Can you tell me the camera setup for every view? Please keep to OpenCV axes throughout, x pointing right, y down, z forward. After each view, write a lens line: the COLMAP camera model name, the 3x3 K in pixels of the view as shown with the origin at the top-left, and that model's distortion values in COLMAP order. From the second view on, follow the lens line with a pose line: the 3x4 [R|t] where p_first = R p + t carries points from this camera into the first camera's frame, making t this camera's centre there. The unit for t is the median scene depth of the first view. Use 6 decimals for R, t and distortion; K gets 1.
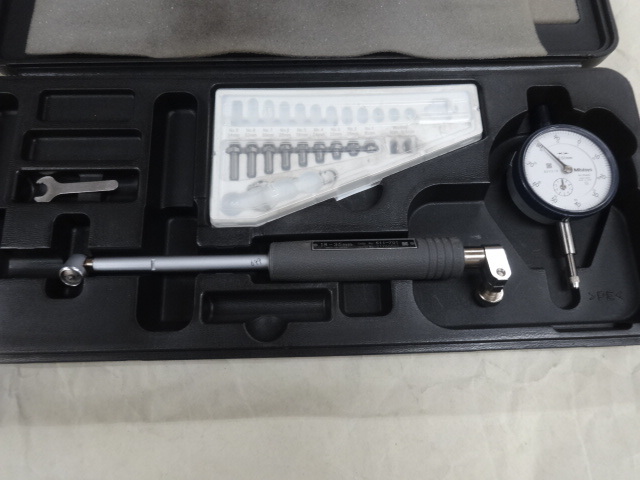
lens RADIAL K [[450.6, 0, 320.0], [0, 450.6, 240.0], [0, 0, 1]] dist [-0.073292, 0.000975]
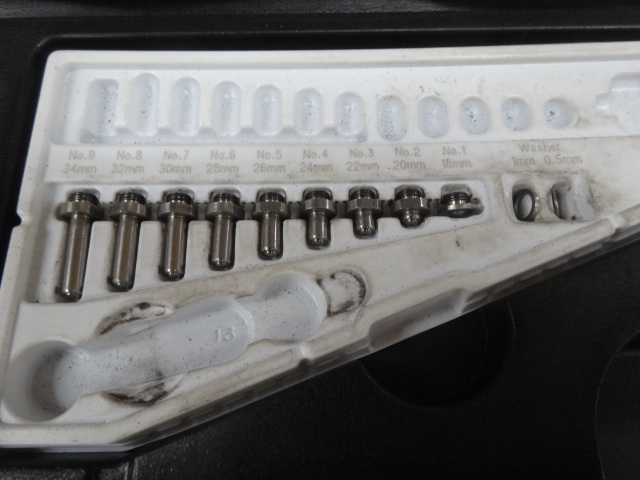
lens RADIAL K [[468.1, 0, 320.0], [0, 468.1, 240.0], [0, 0, 1]] dist [-0.004051, -0.041698]
pose [[0.999760, 0.004817, -0.021379, 0.009458], [-0.005975, 0.998499, -0.054444, -0.156176], [0.021085, 0.054559, 0.998288, 0.626689]]
